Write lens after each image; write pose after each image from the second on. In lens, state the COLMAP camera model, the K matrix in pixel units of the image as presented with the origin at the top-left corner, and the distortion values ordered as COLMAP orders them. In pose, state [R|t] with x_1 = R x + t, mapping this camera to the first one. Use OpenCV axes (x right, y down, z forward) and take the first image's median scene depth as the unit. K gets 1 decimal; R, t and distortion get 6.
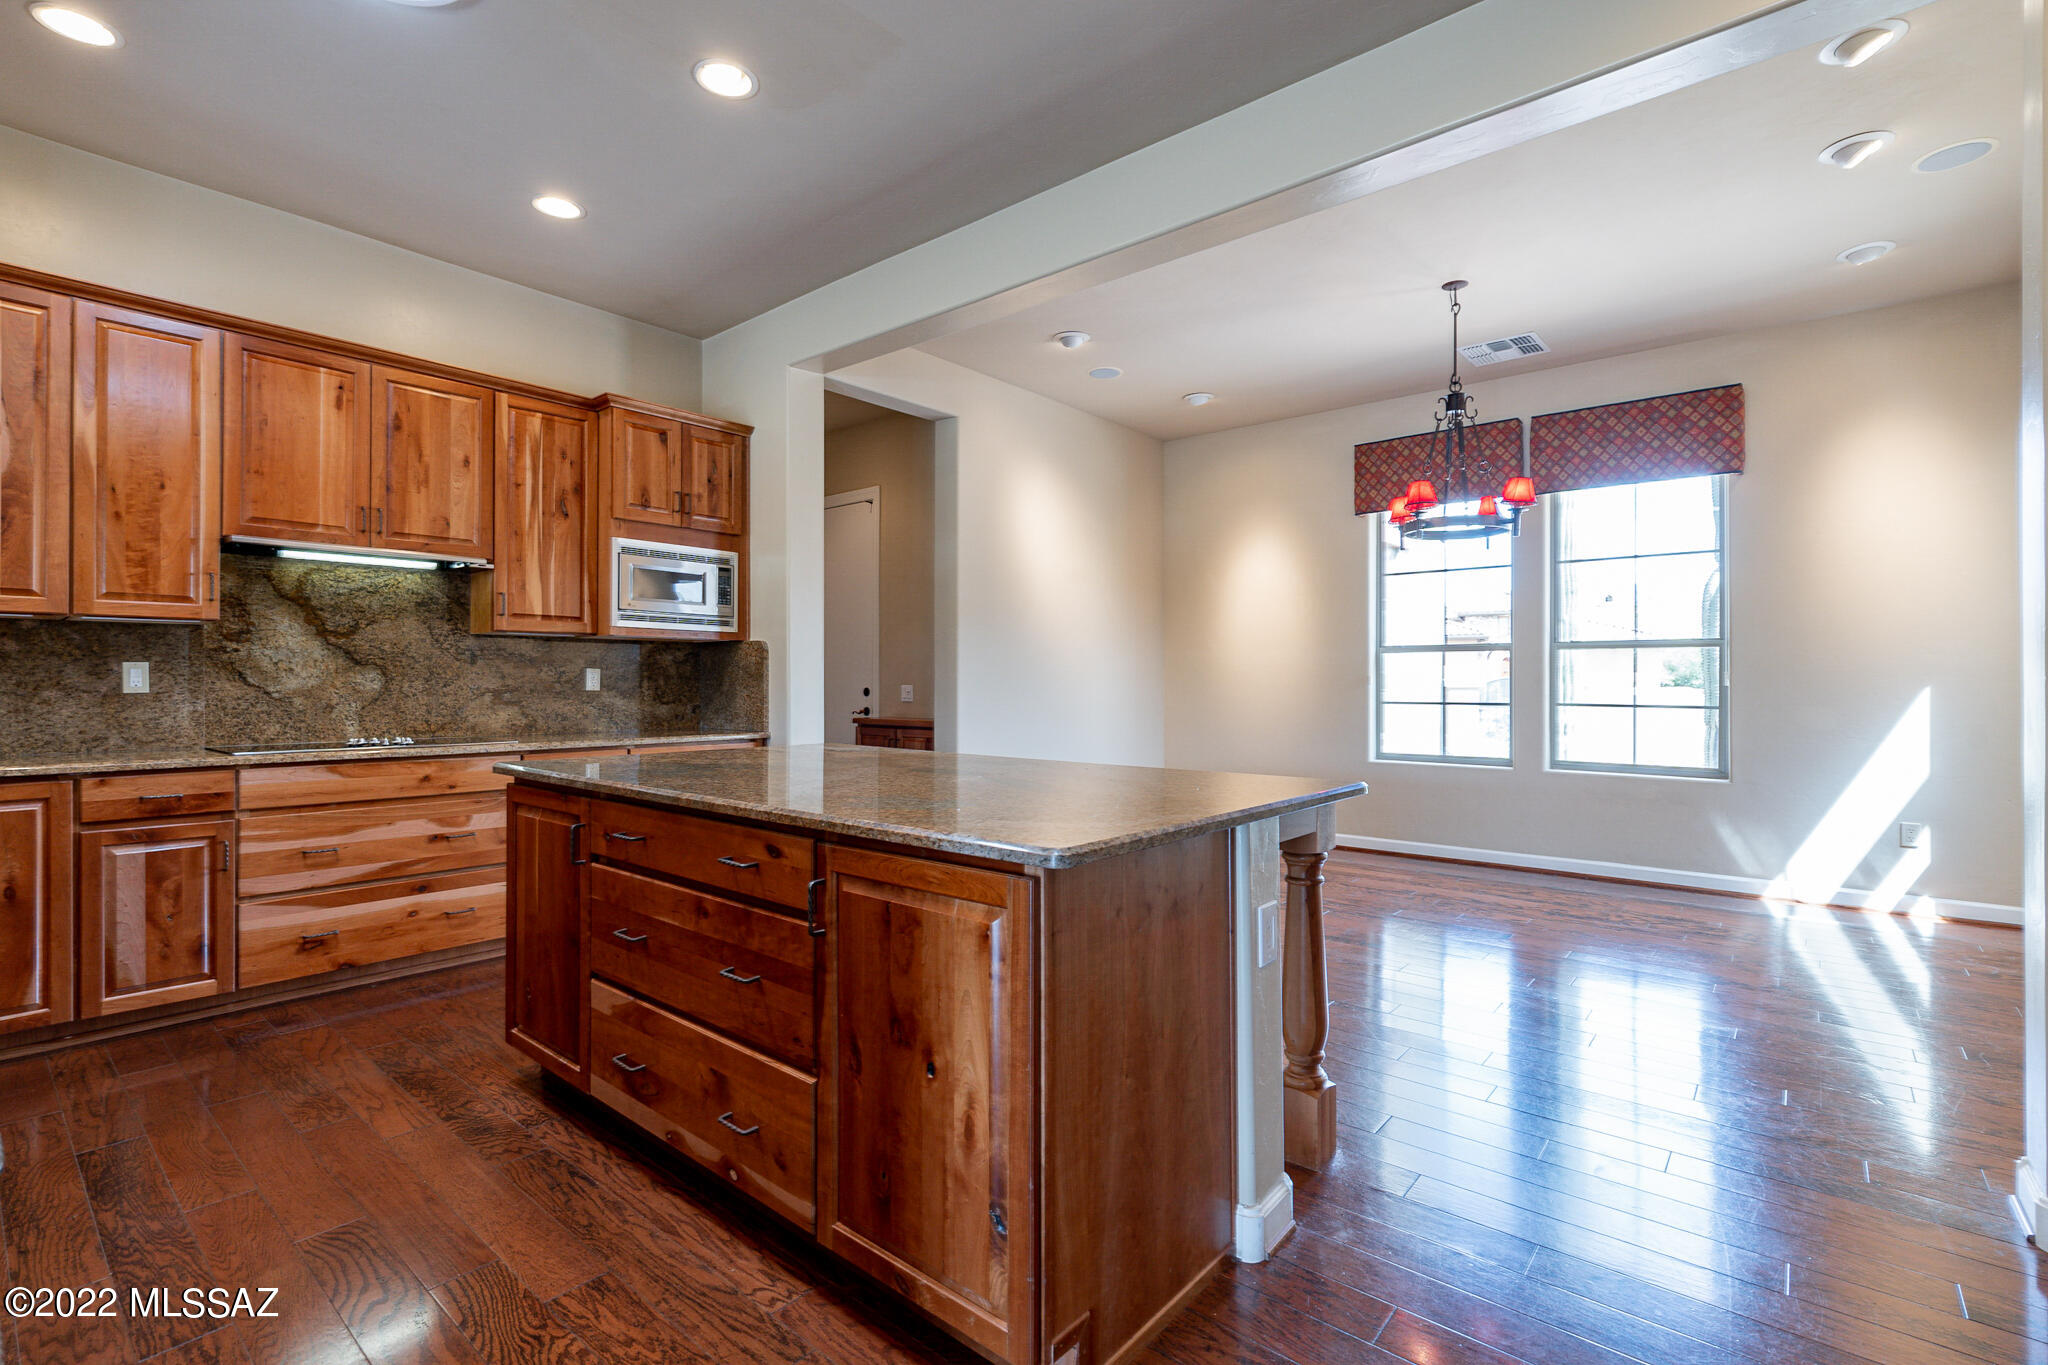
lens RADIAL K [[935.5, 0, 1007.6], [0, 935.5, 678.6], [0, 0, 1]] dist [-0.001463, 0.000510]
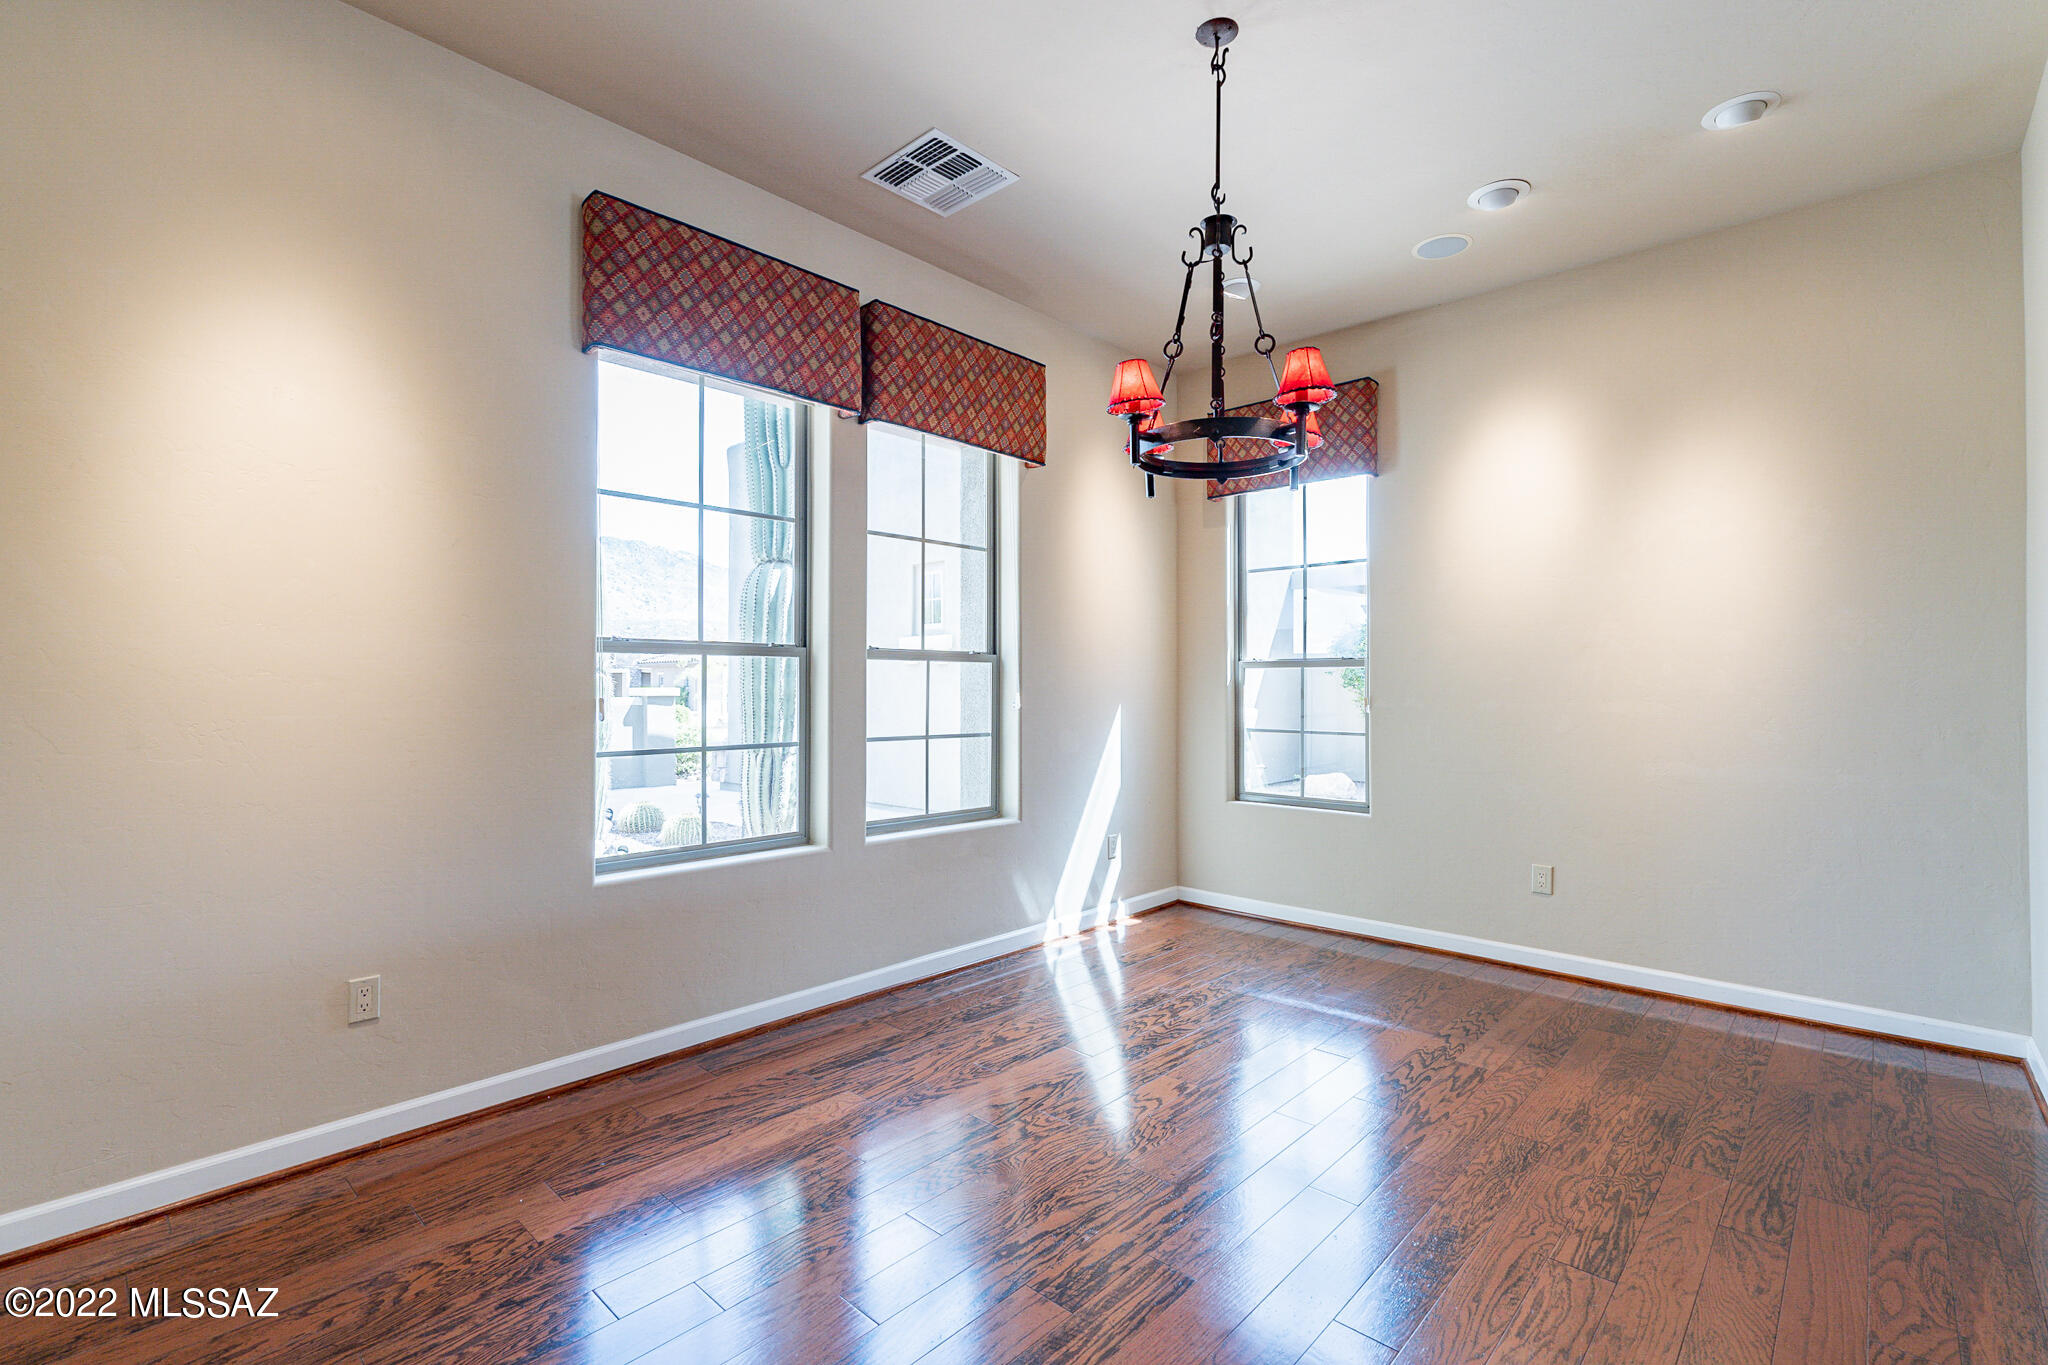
lens RADIAL K [[935.5, 0, 1007.6], [0, 935.5, 678.6], [0, 0, 1]] dist [-0.001463, 0.000510]
pose [[0.031049, 0.007304, 0.999491, -0.092073], [-0.004322, 0.999965, -0.007173, -0.014065], [-0.999509, -0.004097, 0.031079, 0.987292]]
